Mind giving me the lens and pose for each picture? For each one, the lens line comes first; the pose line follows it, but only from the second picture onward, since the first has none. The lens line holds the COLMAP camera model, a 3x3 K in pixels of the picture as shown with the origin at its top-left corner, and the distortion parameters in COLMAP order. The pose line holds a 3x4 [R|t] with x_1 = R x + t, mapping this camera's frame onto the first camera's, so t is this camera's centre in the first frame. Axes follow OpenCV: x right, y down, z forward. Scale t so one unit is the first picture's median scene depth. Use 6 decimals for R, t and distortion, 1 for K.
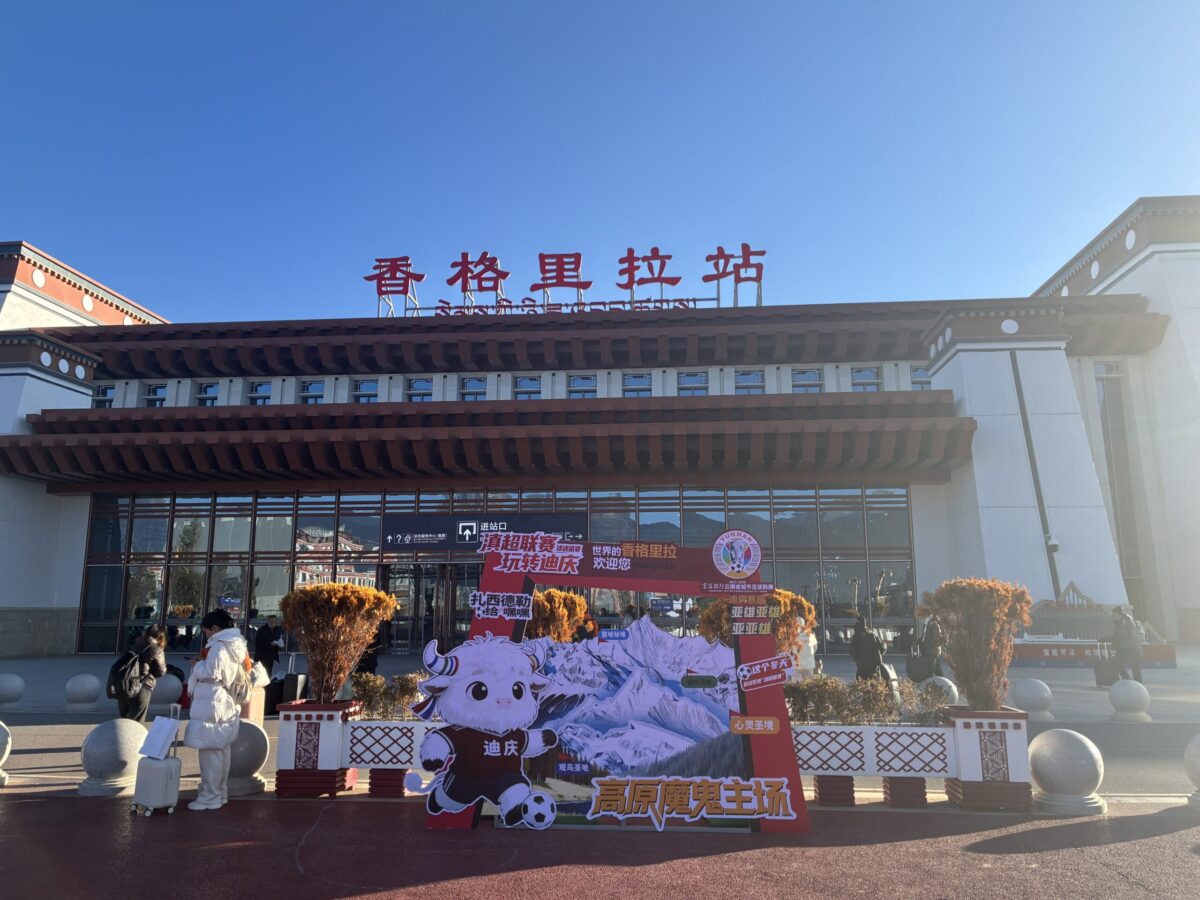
lens RADIAL K [[935.4, 0, 600.0], [0, 935.4, 450.0], [0, 0, 1]] dist [-0.011752, -0.005063]
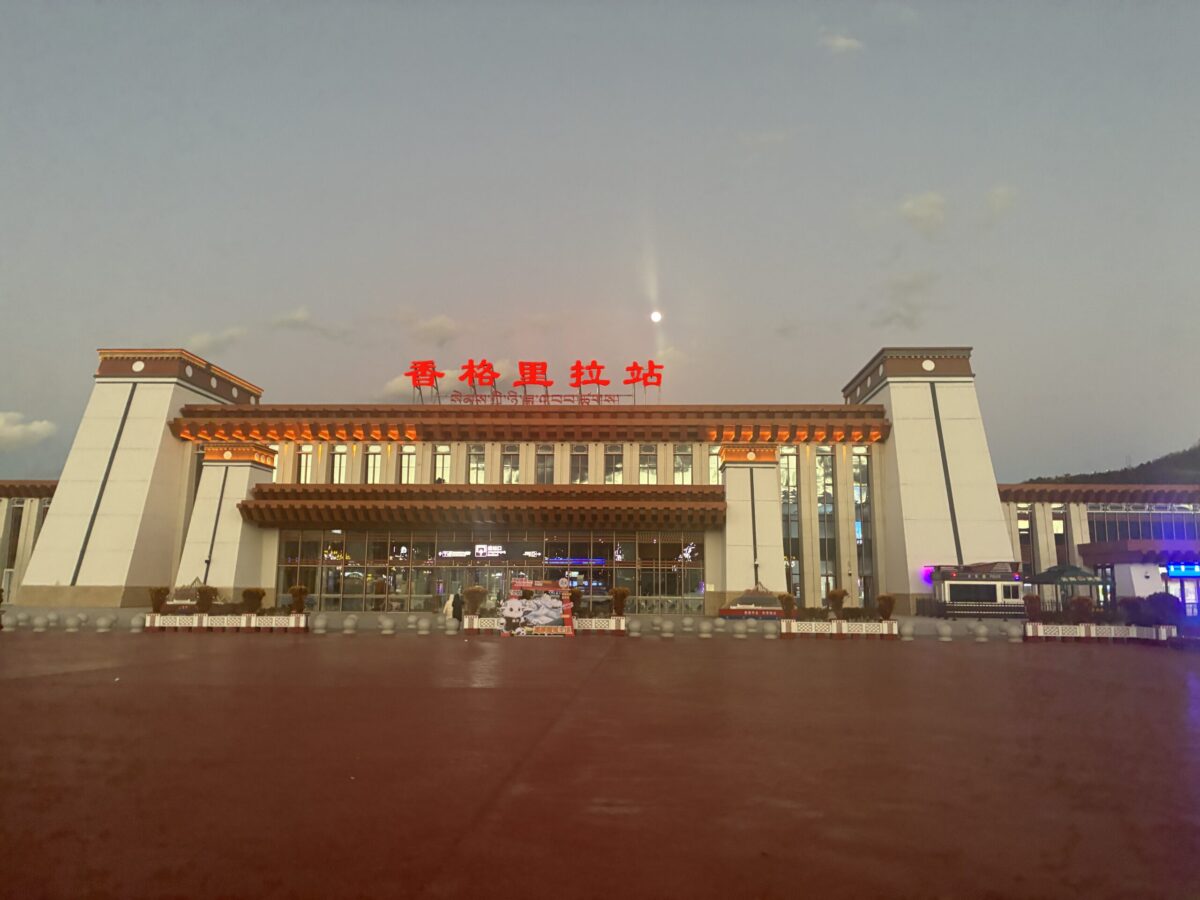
lens RADIAL K [[898.9, 0, 621.0], [0, 898.9, 450.0], [0, 0, 1]] dist [0.064355, 0.000362]
pose [[0.998407, 0.015328, 0.054303, 0.024622], [-0.016166, 0.999756, 0.015025, -0.092019], [-0.054059, -0.015879, 0.998411, -0.519537]]
